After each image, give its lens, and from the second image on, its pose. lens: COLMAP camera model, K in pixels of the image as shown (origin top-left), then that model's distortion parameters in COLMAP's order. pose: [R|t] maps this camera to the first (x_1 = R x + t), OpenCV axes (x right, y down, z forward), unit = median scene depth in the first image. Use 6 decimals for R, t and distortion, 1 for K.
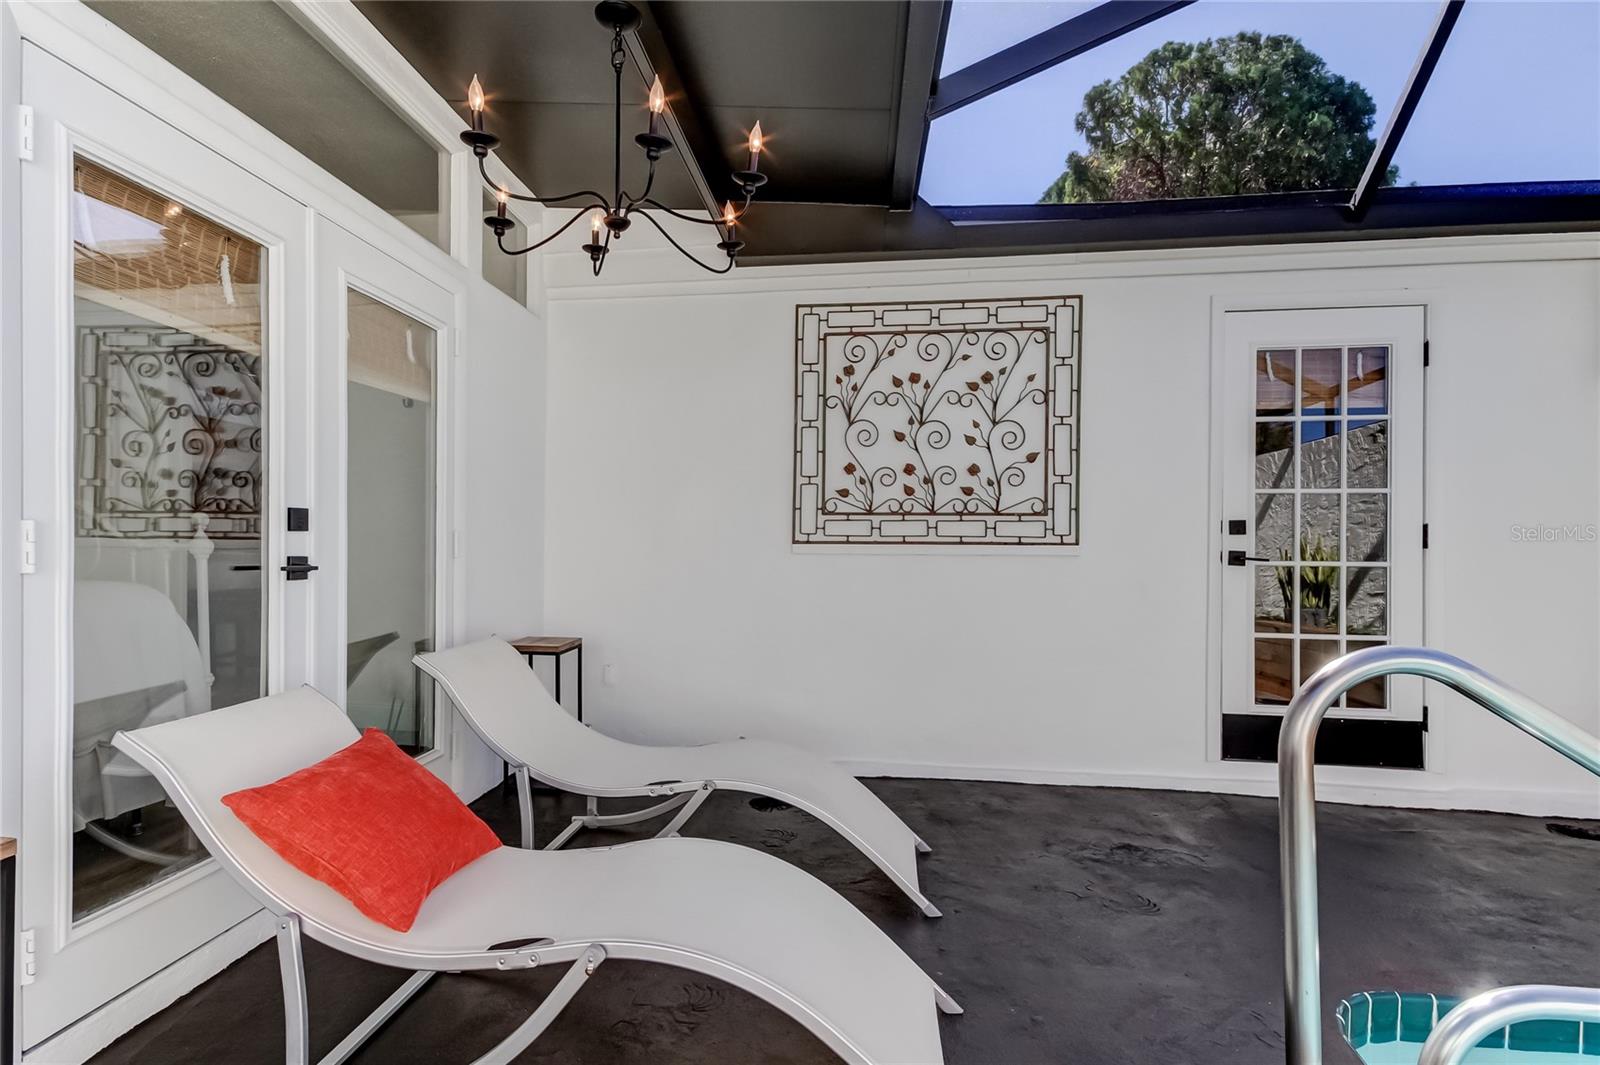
lens RADIAL K [[766.3, 0, 801.8], [0, 766.3, 550.0], [0, 0, 1]] dist [0.017727, 0.000022]
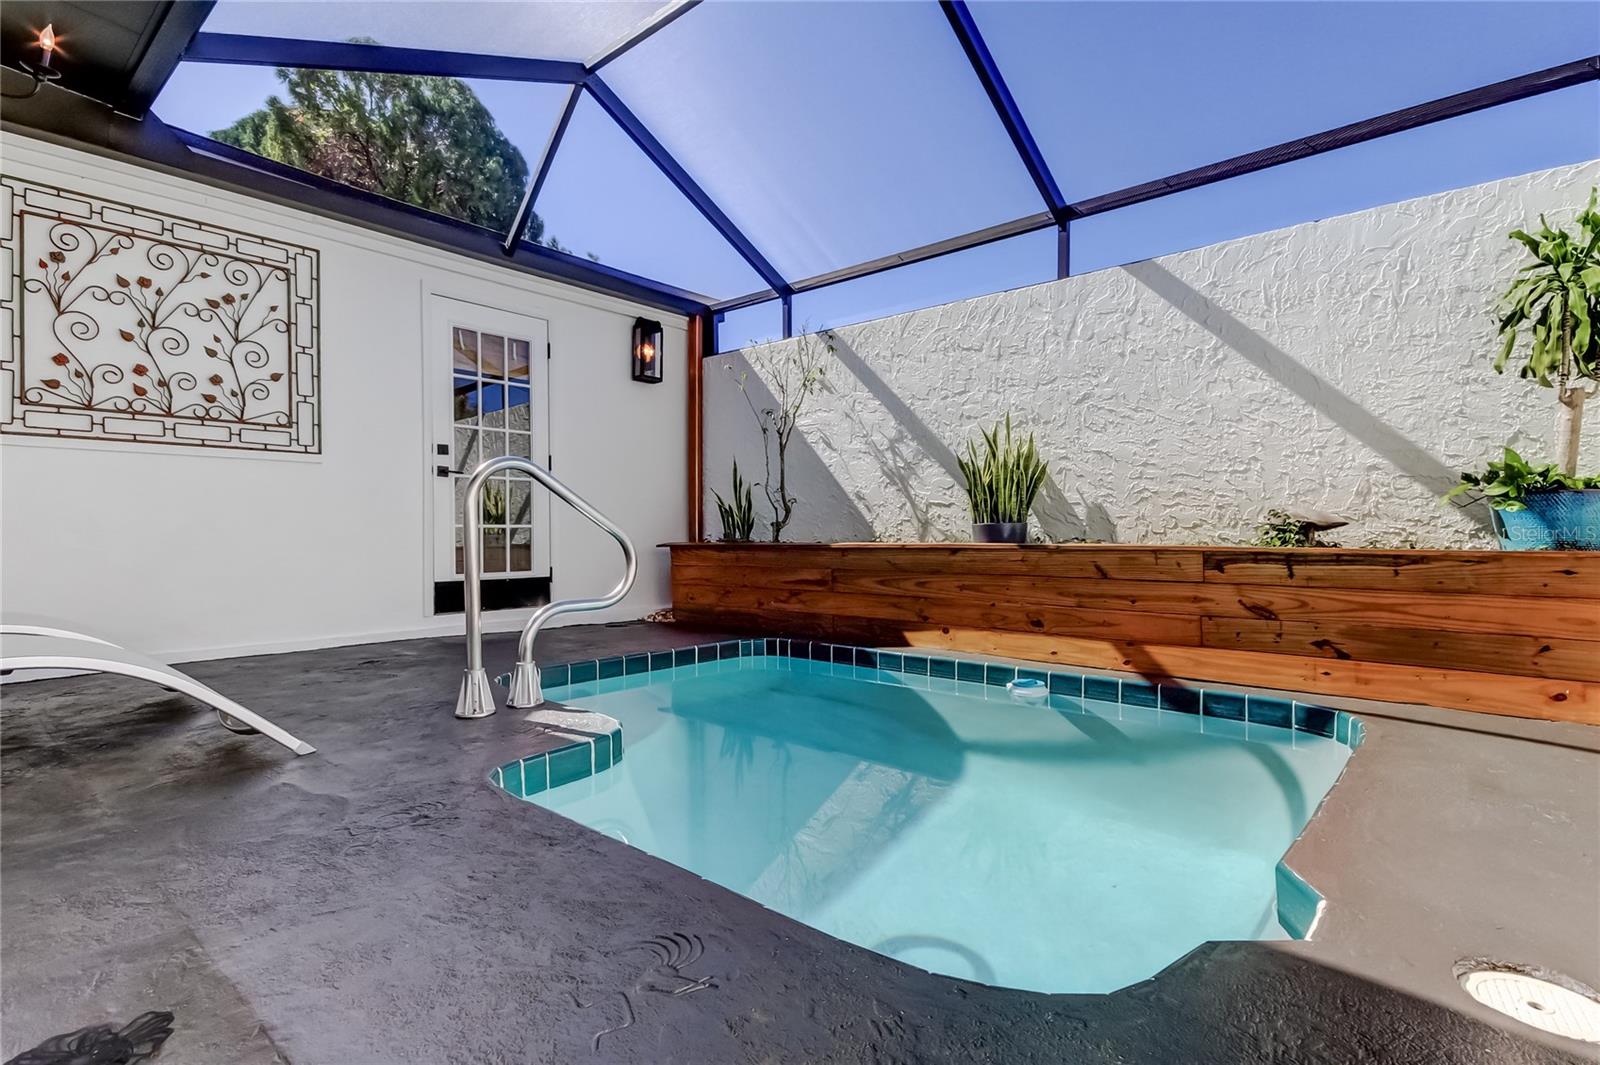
lens RADIAL K [[823.6, 0, 793.1], [0, 823.6, 571.4], [0, 0, 1]] dist [0.057139, -0.031057]
pose [[0.608625, -0.018660, 0.793238, -0.234719], [0.001540, 0.999749, 0.022336, 0.144444], [-0.793456, -0.012373, 0.608502, -0.400701]]
